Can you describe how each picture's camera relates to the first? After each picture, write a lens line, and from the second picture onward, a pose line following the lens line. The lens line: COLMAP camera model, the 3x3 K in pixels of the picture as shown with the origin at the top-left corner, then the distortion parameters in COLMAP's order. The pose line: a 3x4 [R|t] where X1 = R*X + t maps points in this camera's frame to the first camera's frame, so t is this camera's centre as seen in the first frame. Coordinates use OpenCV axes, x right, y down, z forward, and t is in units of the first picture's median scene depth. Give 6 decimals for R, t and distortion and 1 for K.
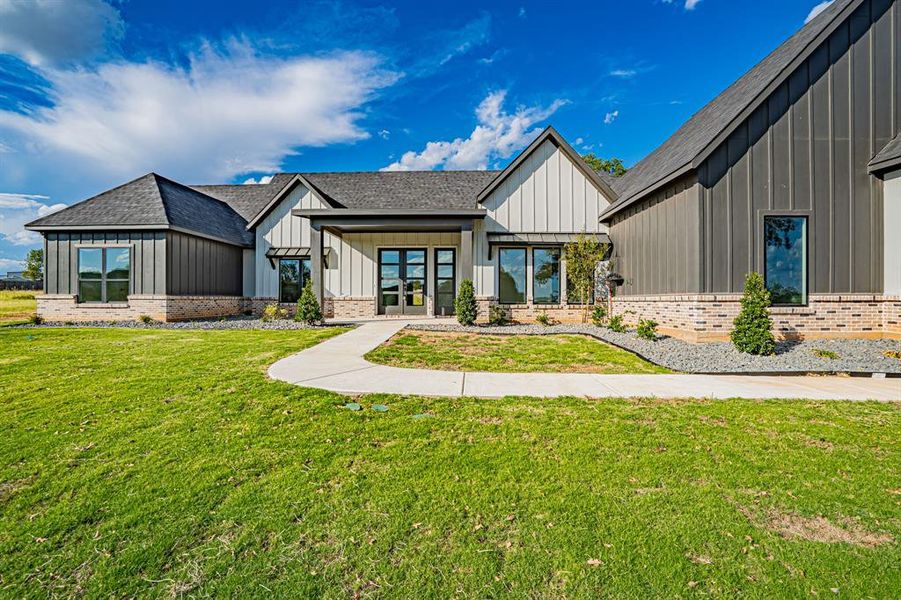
lens RADIAL K [[414.7, 0, 453.1], [0, 414.7, 294.9], [0, 0, 1]] dist [-0.026042, 0.003056]
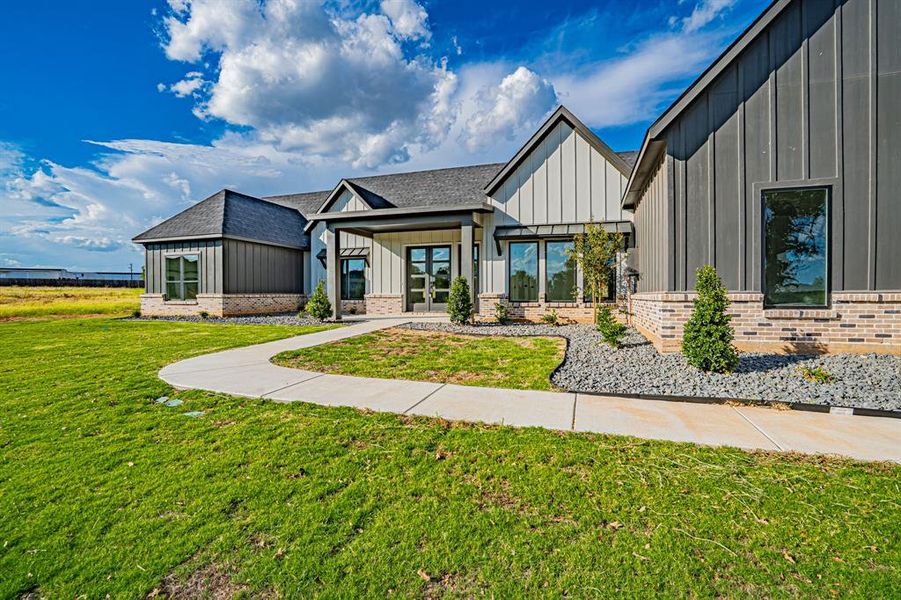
lens RADIAL K [[414.7, 0, 452.8], [0, 414.7, 294.8], [0, 0, 1]] dist [-0.026042, 0.003056]
pose [[0.958895, -0.002975, -0.283744, 0.257374], [0.006444, 0.999915, 0.011295, -0.005900], [0.283687, -0.012659, 0.958833, 0.058949]]
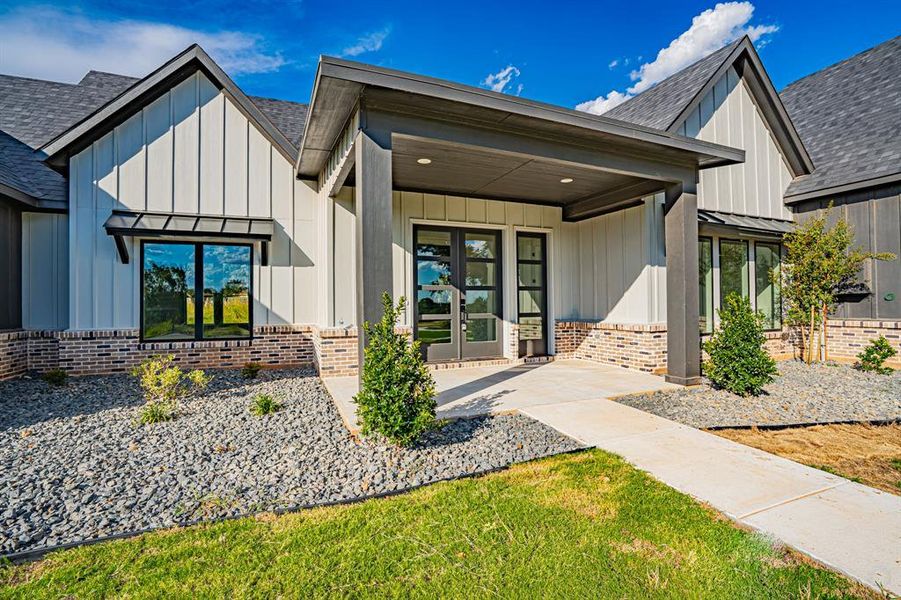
lens RADIAL K [[414.7, 0, 448.2], [0, 414.7, 299.2], [0, 0, 1]] dist [-0.026042, 0.003056]
pose [[0.910811, -0.006775, 0.412768, -0.397141], [0.005255, 0.999975, 0.004817, -0.033662], [-0.412790, -0.002218, 0.910824, 0.632814]]
